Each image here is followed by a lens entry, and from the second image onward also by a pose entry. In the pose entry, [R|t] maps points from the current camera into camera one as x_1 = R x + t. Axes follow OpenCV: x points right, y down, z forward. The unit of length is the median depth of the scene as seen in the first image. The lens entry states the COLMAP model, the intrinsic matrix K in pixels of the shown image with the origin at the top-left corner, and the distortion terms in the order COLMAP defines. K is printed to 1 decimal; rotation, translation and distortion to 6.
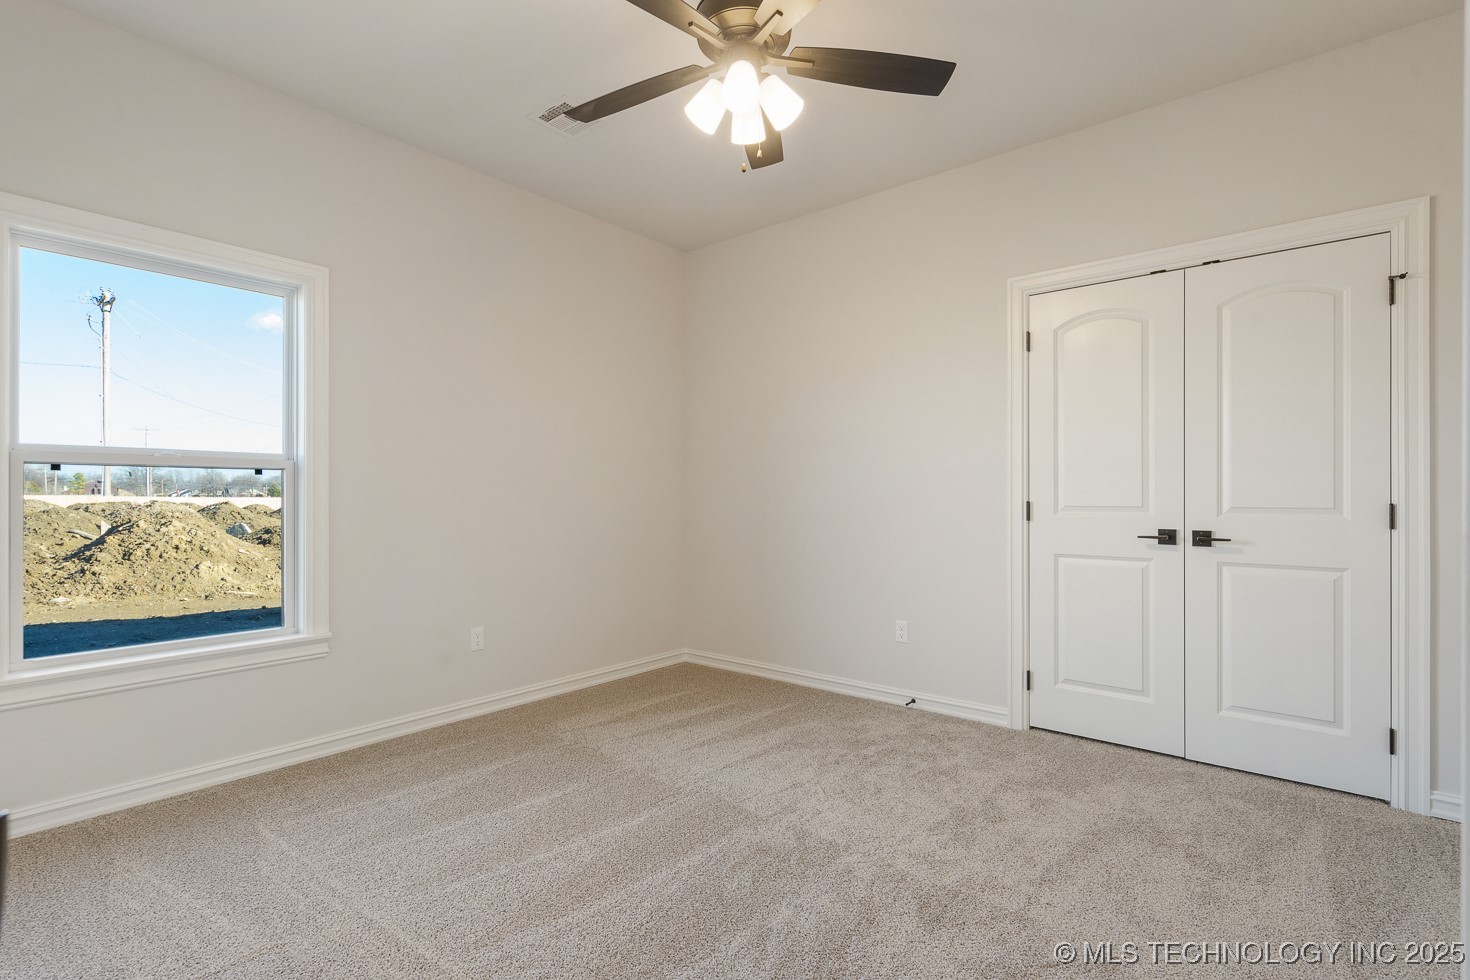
lens RADIAL K [[589.5, 0, 736.5], [0, 589.5, 495.4], [0, 0, 1]] dist [0.000630, -0.000329]
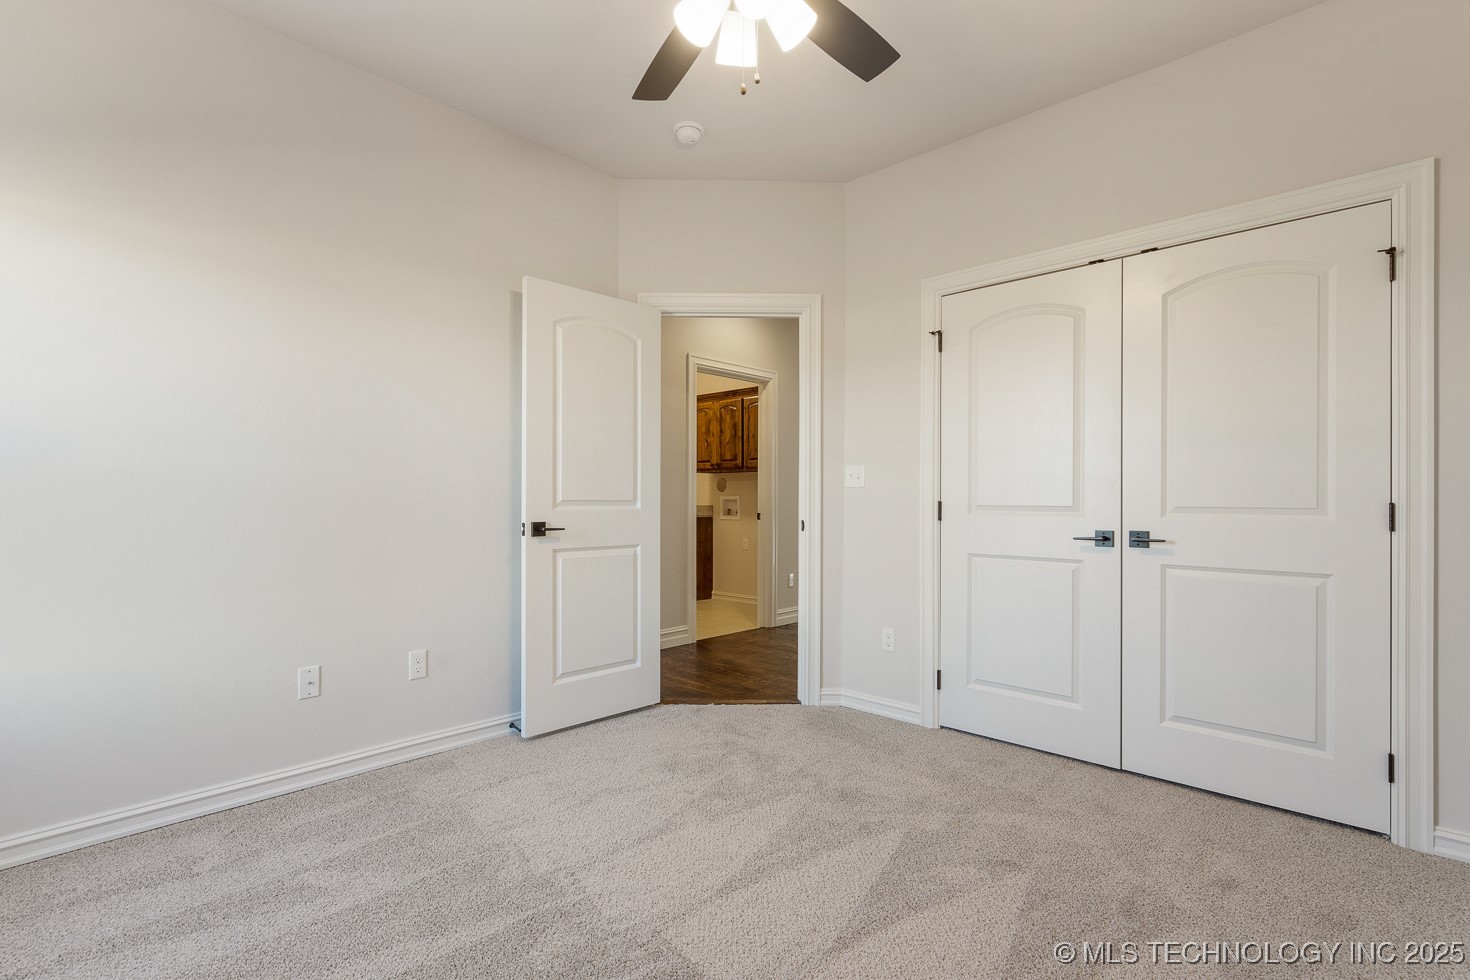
lens RADIAL K [[685.9, 0, 731.6], [0, 685.9, 489.6], [0, 0, 1]] dist [0.005553, 0.001660]
pose [[0.989978, -0.004641, -0.141144, 0.281634], [0.003401, 0.999954, -0.009022, -0.000234], [0.141179, 0.008451, 0.989948, -0.188851]]
